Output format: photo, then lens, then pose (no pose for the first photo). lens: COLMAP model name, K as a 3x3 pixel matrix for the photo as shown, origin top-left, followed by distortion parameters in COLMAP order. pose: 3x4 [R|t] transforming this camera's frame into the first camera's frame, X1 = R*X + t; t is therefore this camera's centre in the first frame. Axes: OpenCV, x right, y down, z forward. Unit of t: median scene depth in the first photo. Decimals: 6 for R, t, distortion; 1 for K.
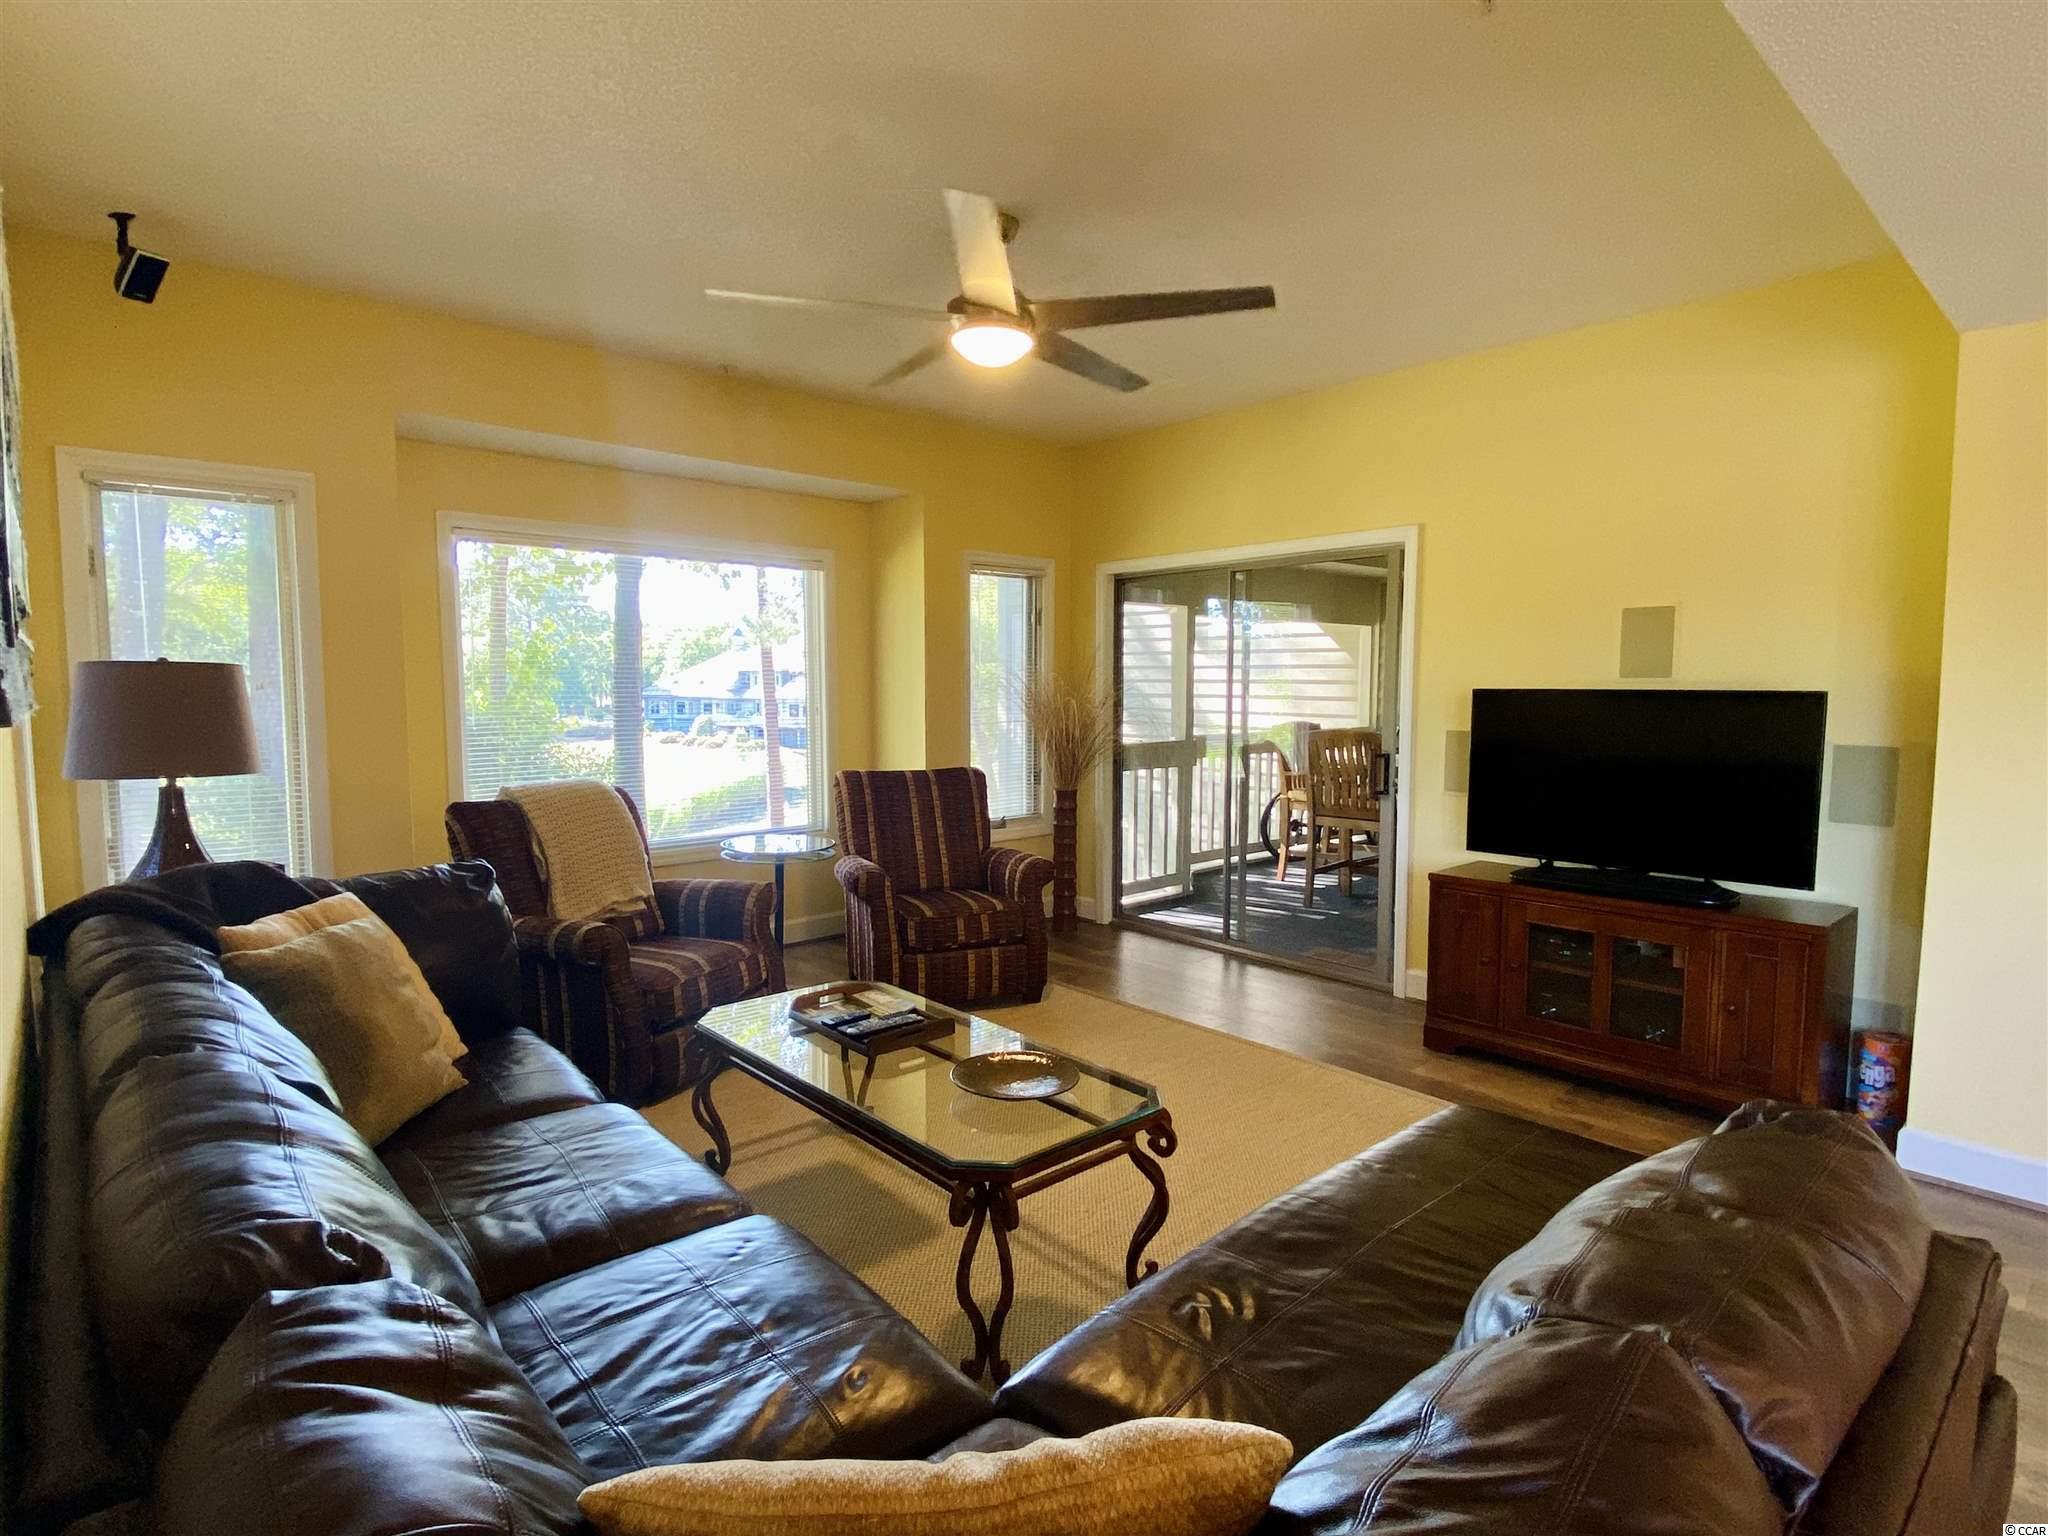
lens RADIAL K [[1018.5, 0, 1012.1], [0, 1018.5, 767.3], [0, 0, 1]] dist [0.047510, -0.044359]
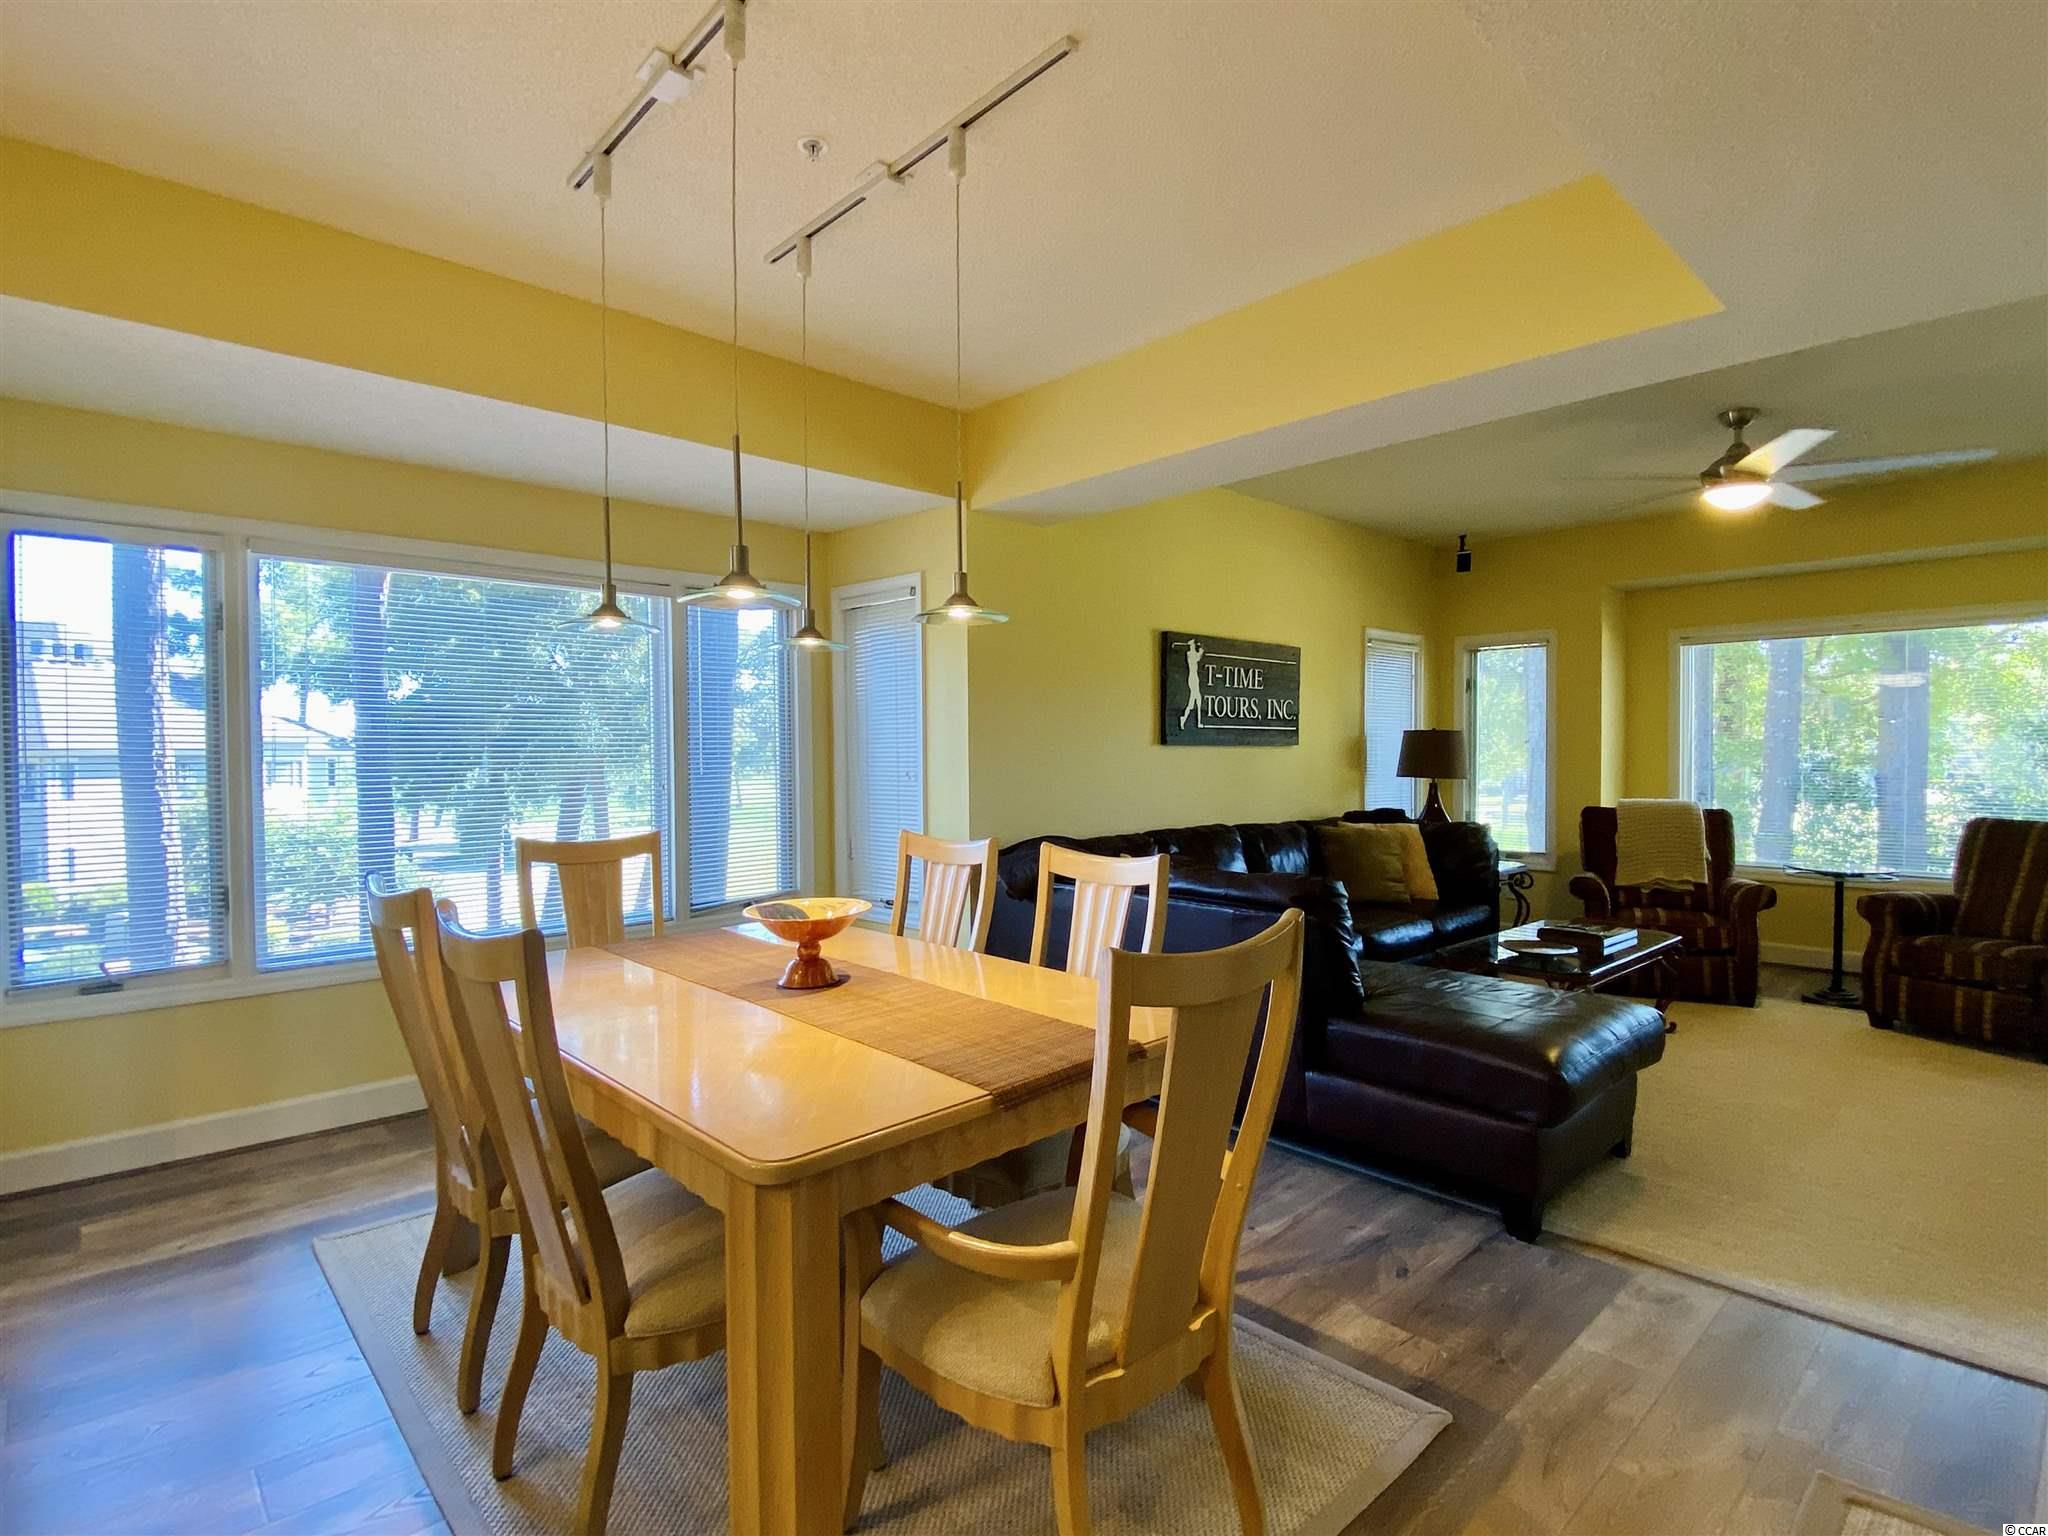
lens RADIAL K [[1018.5, 0, 1012.1], [0, 1018.5, 767.3], [0, 0, 1]] dist [0.047510, -0.044359]
pose [[0.005620, 0.017879, -0.999824, 1.001771], [-0.075644, 0.996983, 0.017403, 0.010322], [0.997119, 0.075533, 0.006955, 0.006199]]
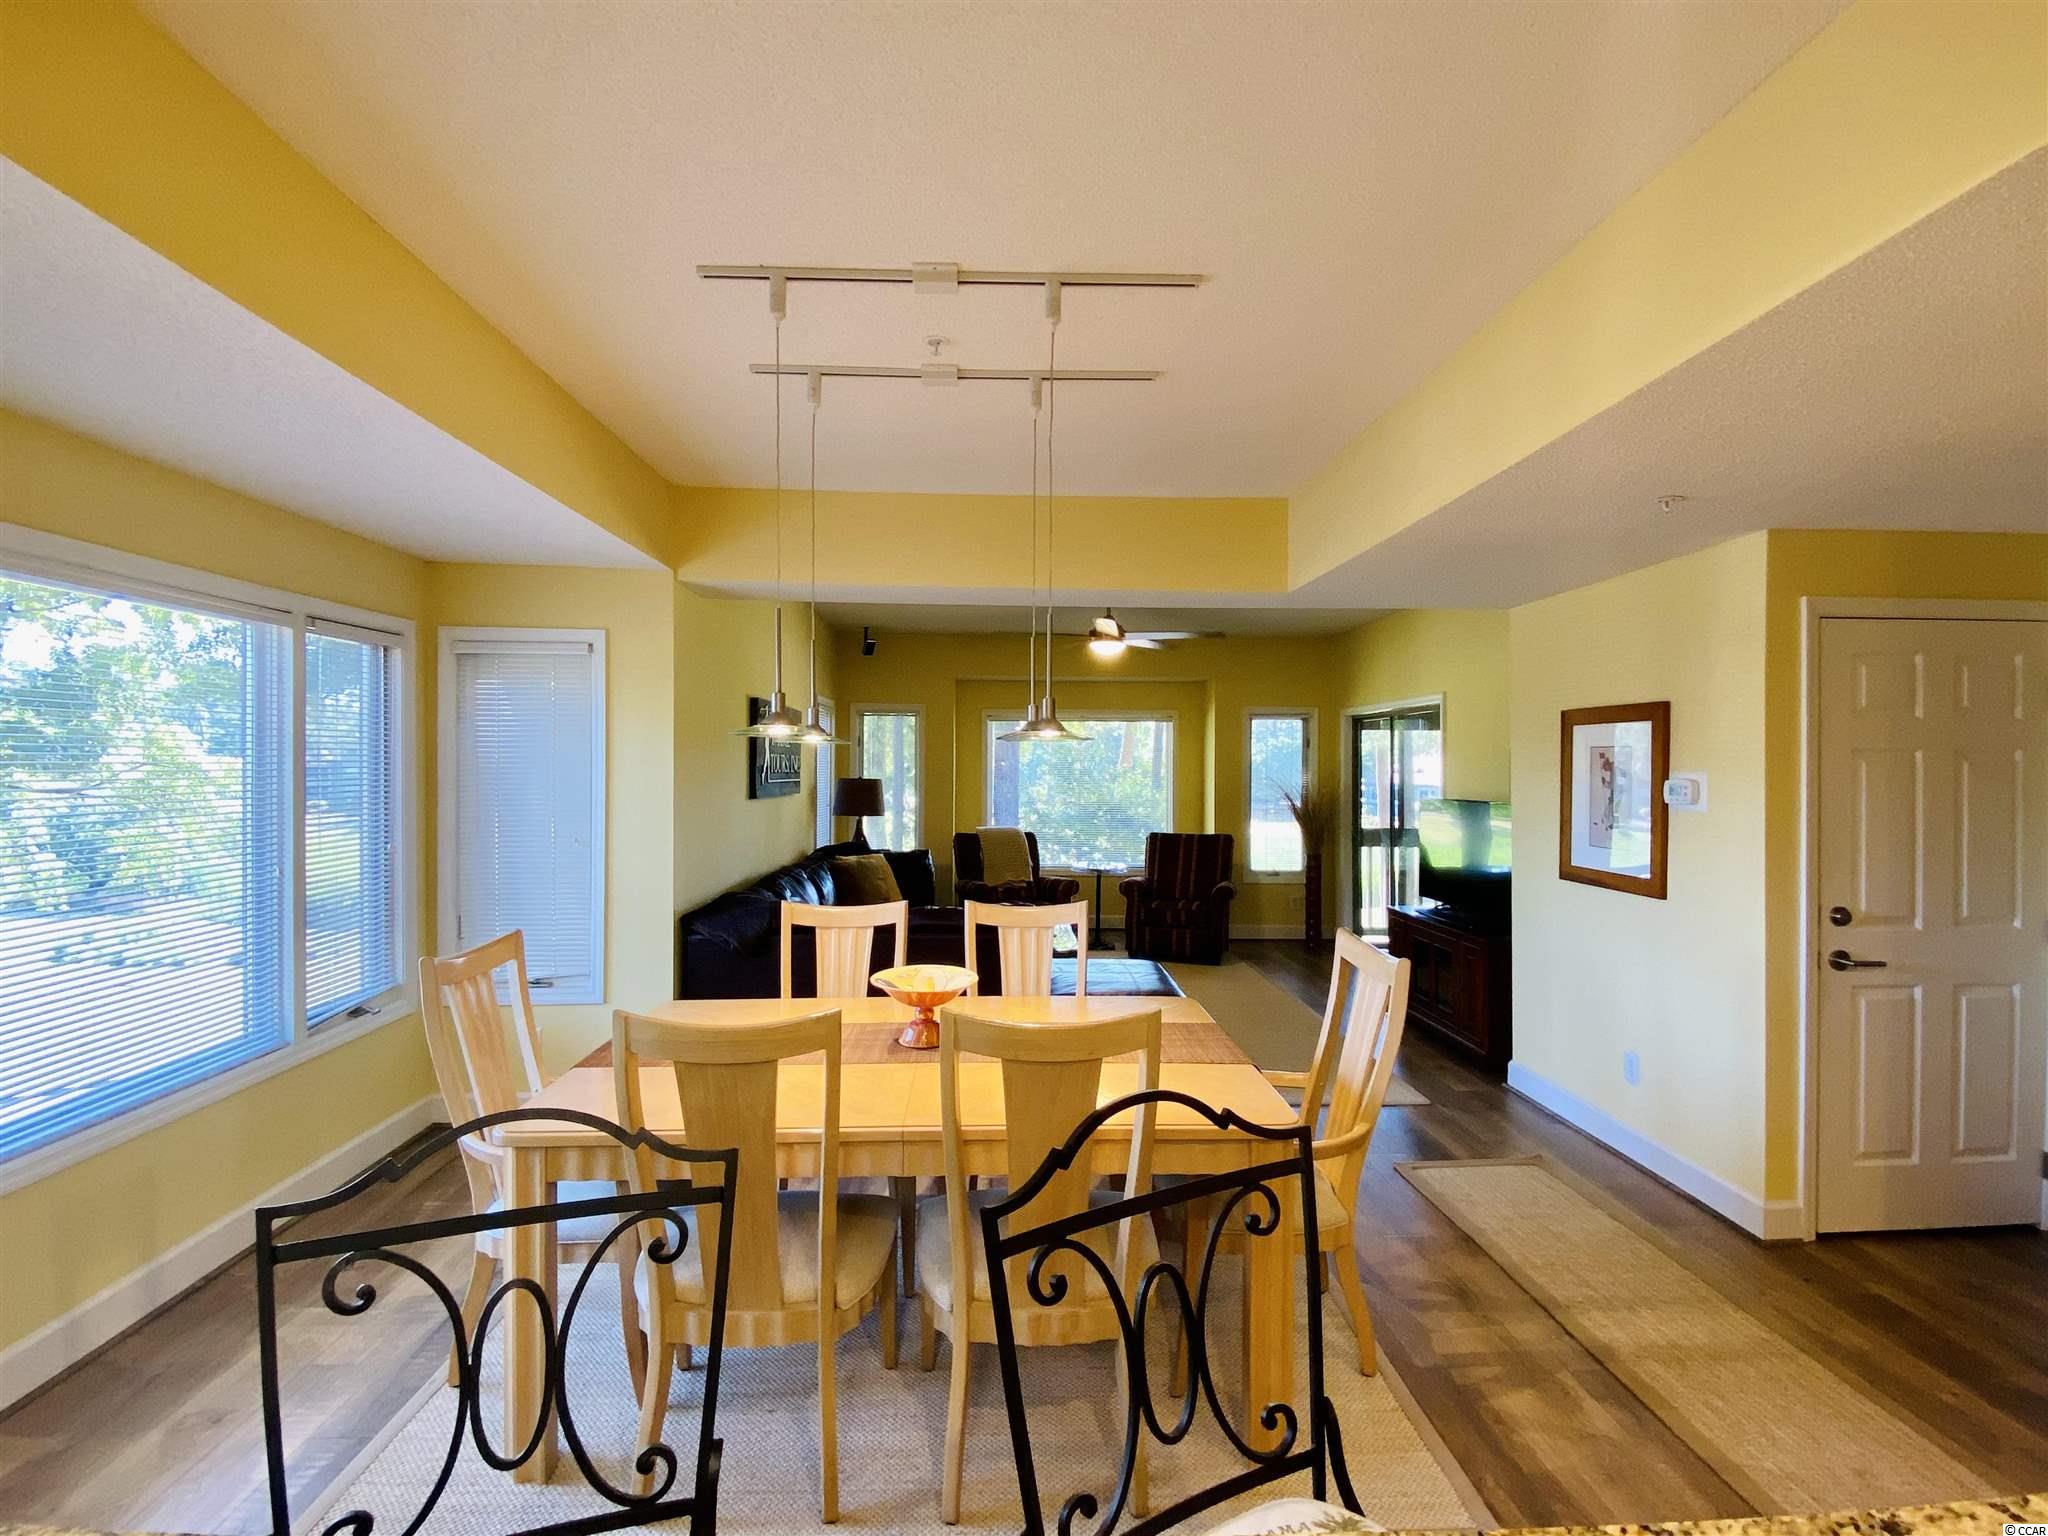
lens RADIAL K [[952.1, 0, 1014.9], [0, 952.1, 766.6], [0, 0, 1]] dist [0.037149, -0.028431]
pose [[0.755505, 0.004253, -0.655129, 0.886761], [-0.058557, 0.996415, -0.061059, 0.005587], [0.652521, 0.084493, 0.753046, -0.538614]]
